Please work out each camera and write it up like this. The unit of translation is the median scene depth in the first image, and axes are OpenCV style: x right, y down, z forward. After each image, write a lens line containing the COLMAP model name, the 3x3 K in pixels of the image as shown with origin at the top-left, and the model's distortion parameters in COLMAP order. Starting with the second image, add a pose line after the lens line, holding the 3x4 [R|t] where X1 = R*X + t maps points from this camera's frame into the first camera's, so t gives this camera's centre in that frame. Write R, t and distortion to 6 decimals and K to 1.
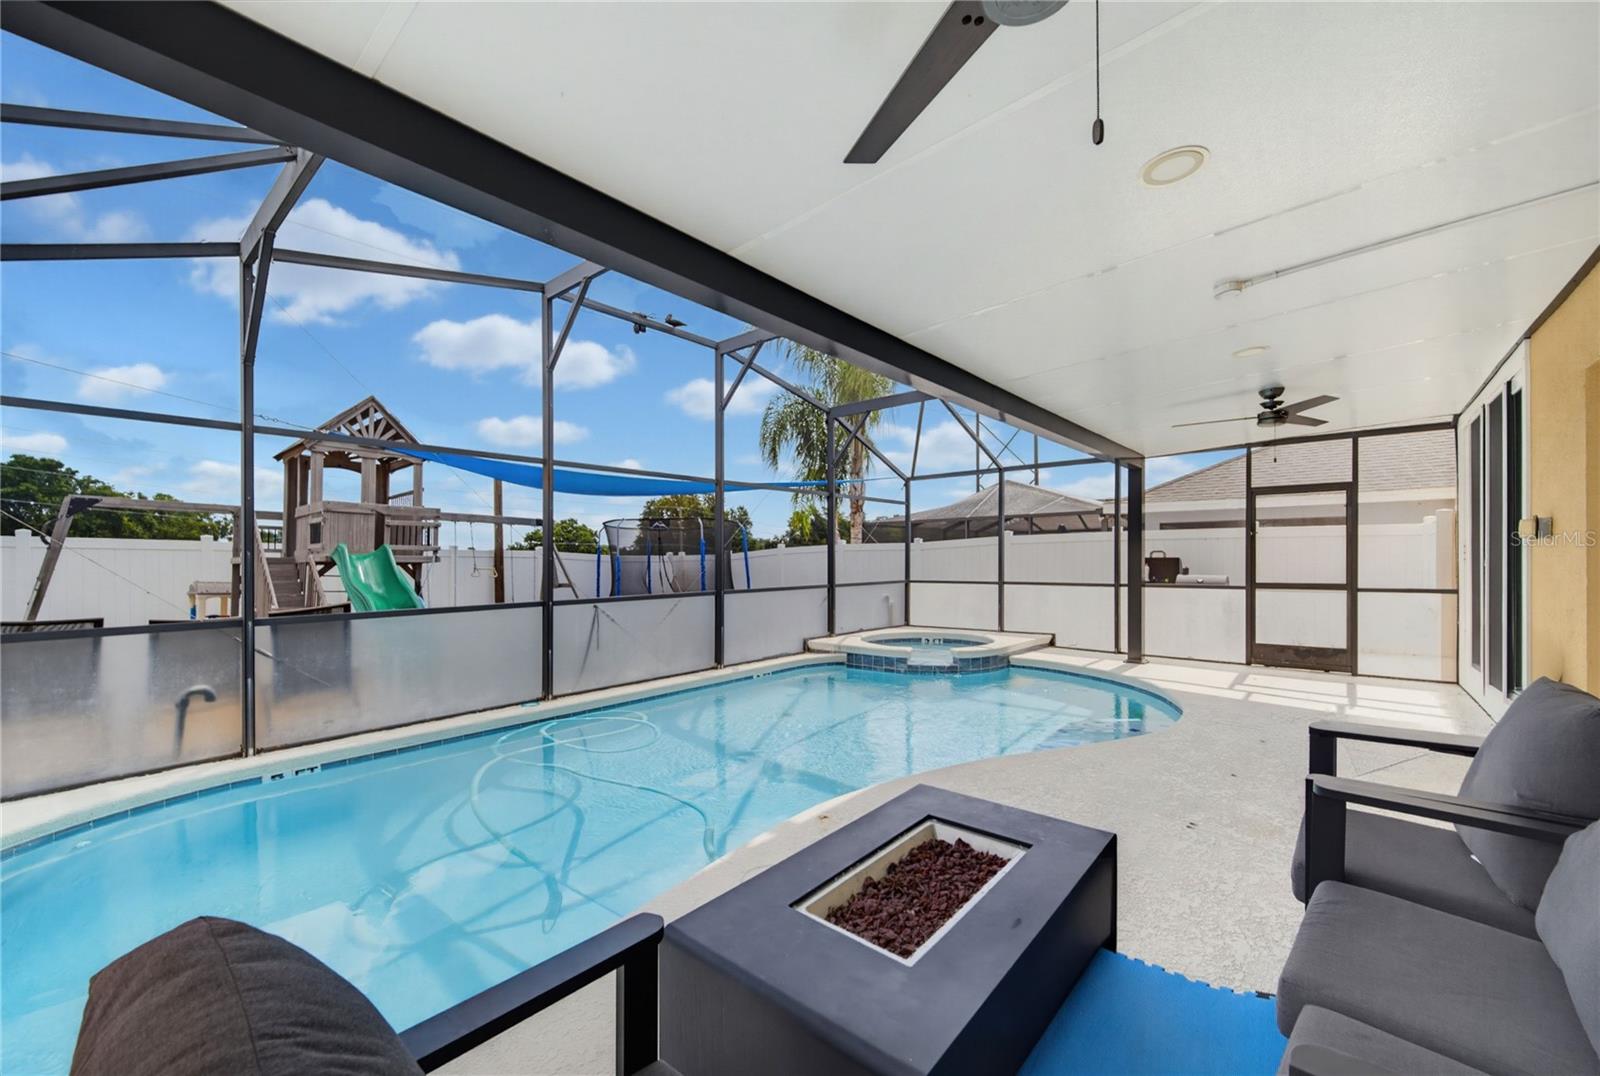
lens RADIAL K [[635.5, 0, 800.6], [0, 635.5, 560.1], [0, 0, 1]] dist [0.001769, 0.000372]
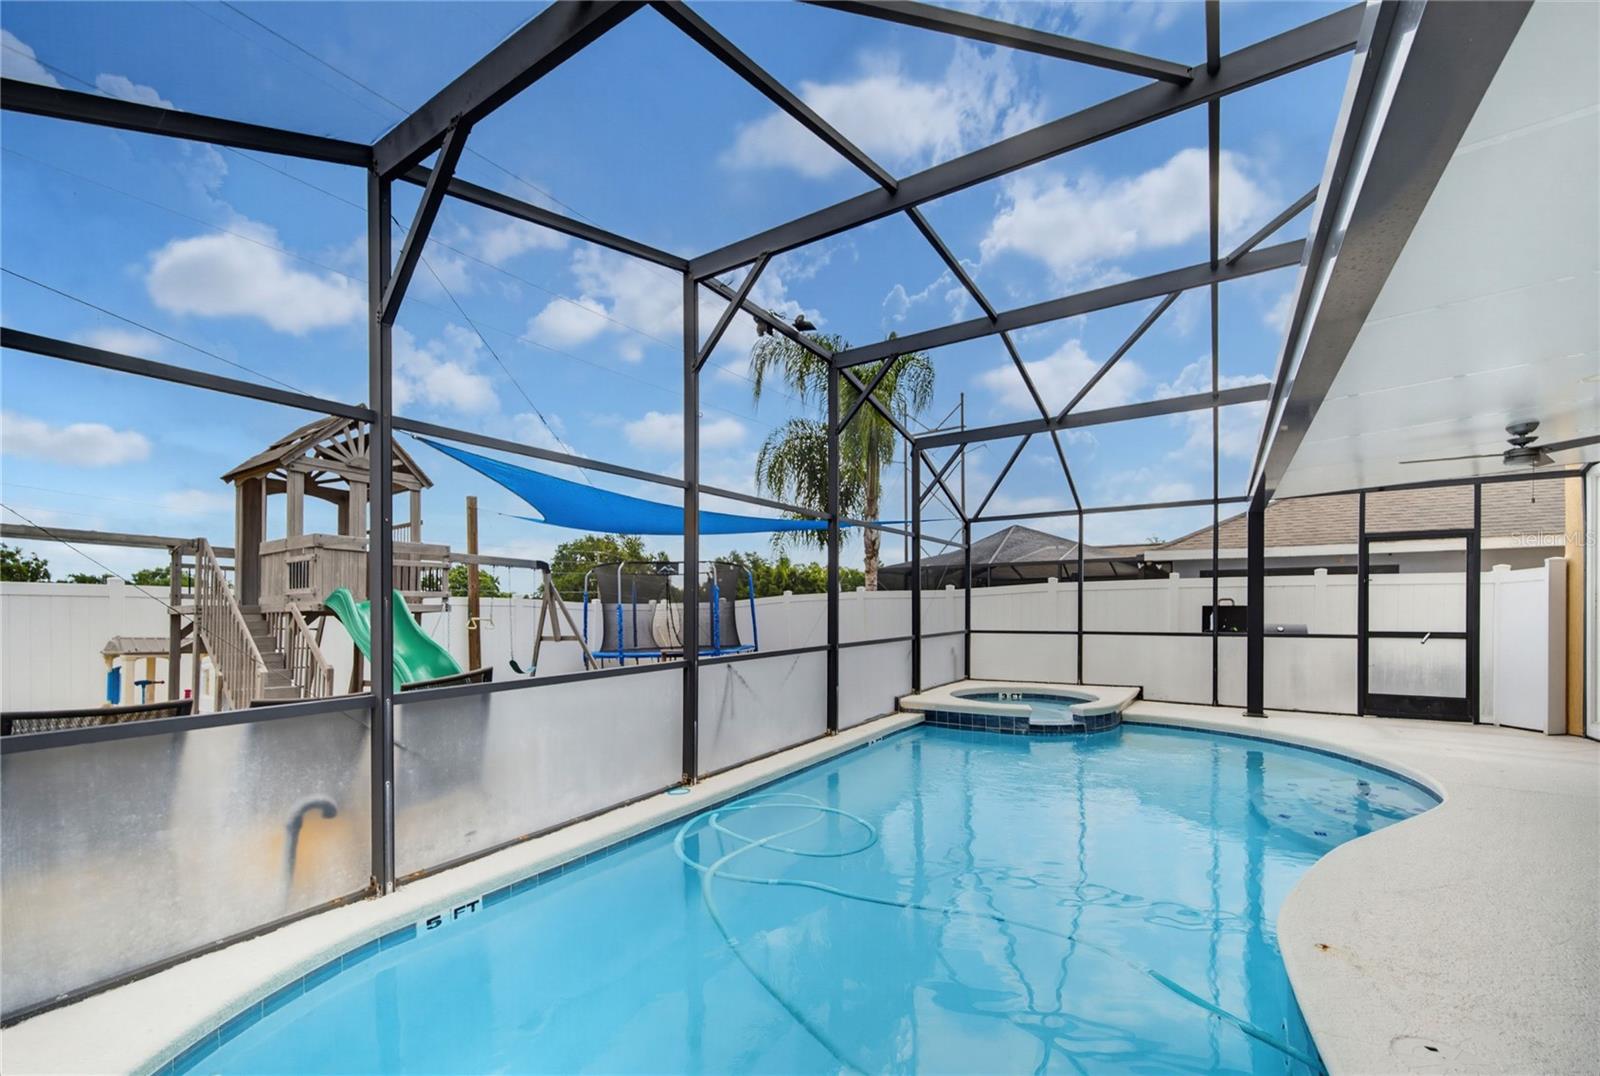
lens RADIAL K [[652.9, 0, 800.0], [0, 652.9, 609.4], [0, 0, 1]] dist [-0.000725, -0.000153]
pose [[0.990541, -0.001382, 0.137210, -0.282145], [0.001119, 0.999997, 0.001988, -0.000980], [-0.137213, -0.001816, 0.990540, 0.128726]]
